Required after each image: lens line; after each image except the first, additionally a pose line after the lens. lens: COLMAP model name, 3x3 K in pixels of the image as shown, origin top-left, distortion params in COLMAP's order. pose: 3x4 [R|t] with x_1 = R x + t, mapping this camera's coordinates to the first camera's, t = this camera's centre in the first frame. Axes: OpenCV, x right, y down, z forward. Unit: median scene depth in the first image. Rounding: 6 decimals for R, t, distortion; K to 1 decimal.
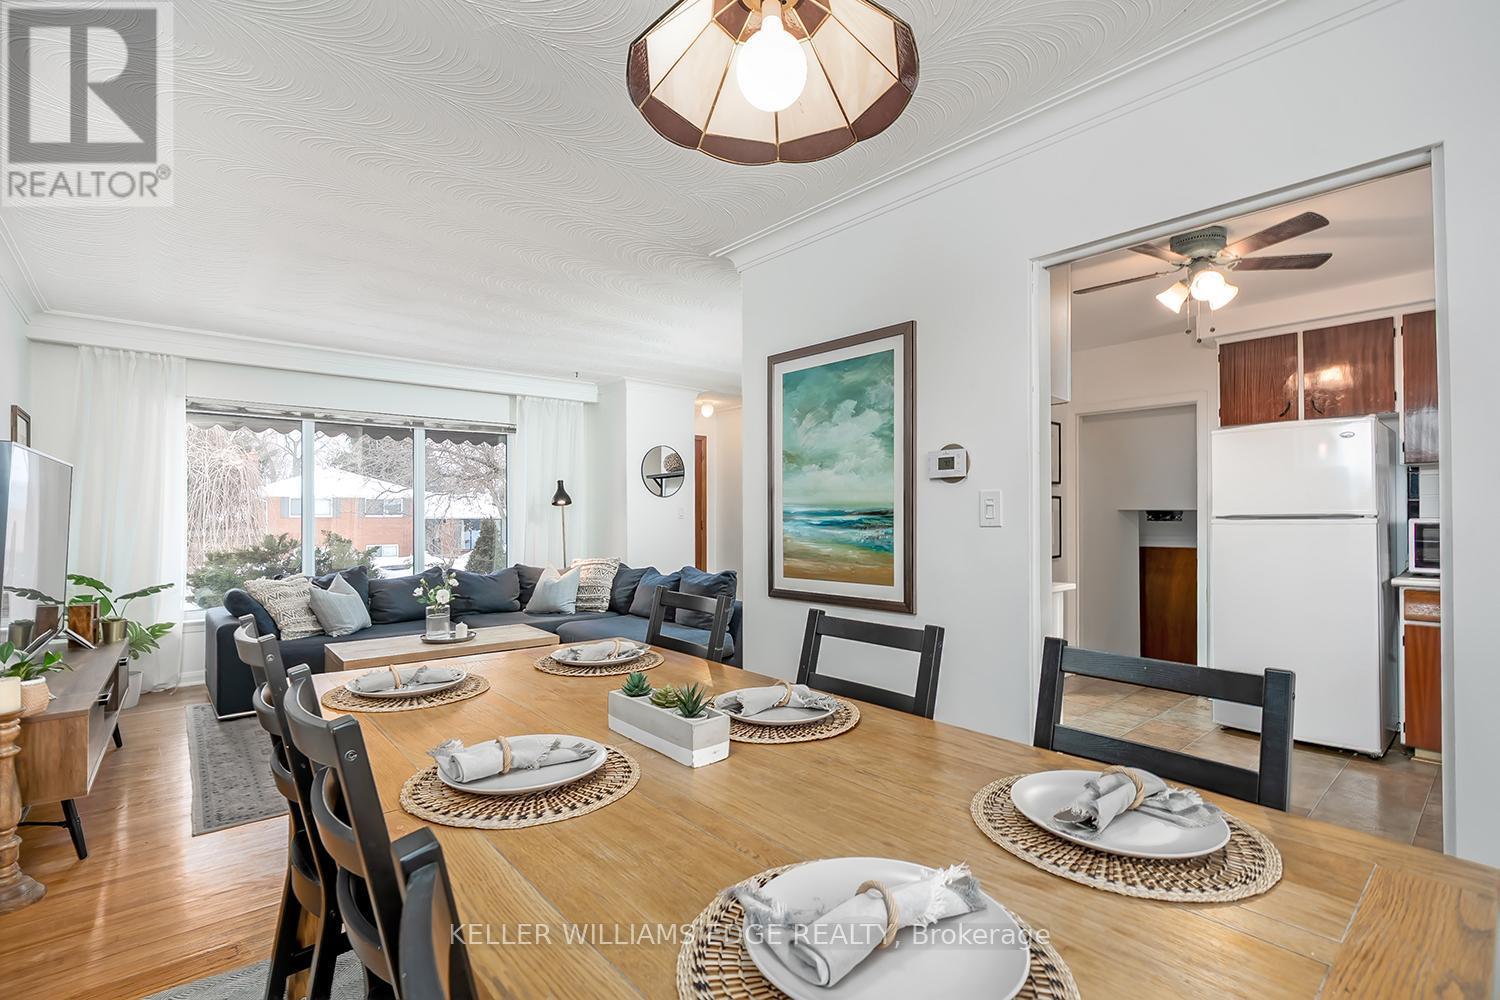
lens RADIAL K [[688.8, 0, 746.3], [0, 688.8, 512.3], [0, 0, 1]] dist [-0.002665, -0.000120]
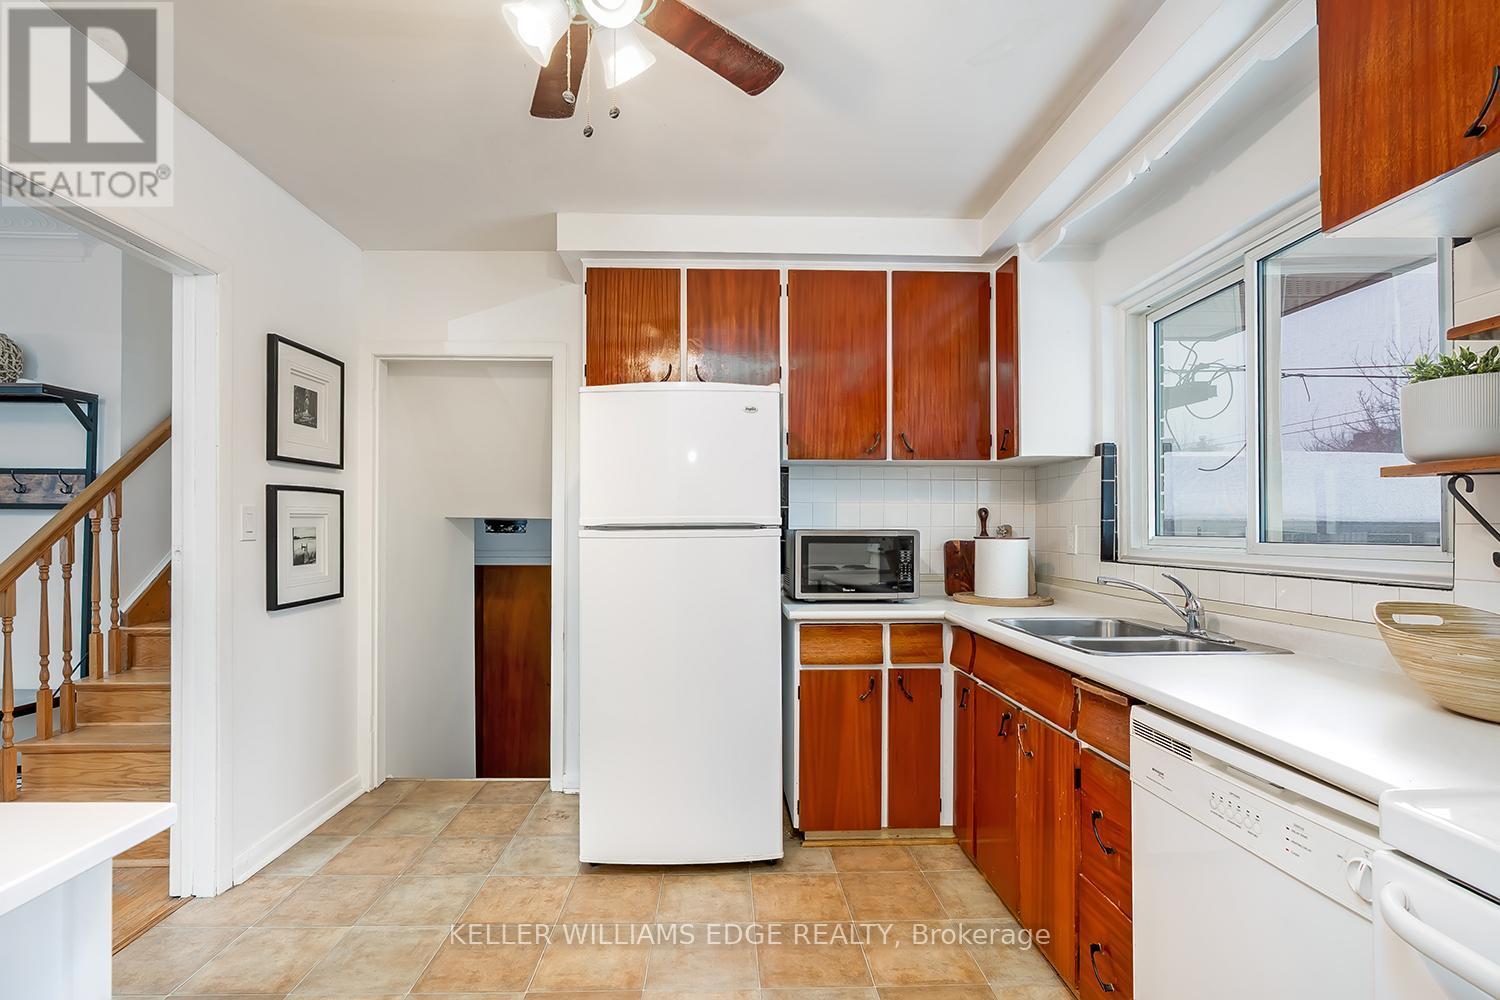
lens RADIAL K [[673.3, 0, 750.2], [0, 673.3, 522.6], [0, 0, 1]] dist [-0.000014, 0.000106]
pose [[0.623063, 0.007137, 0.782139, 0.210116], [-0.006406, 0.999971, -0.004021, 0.003163], [-0.782145, -0.002504, 0.623091, 0.353704]]
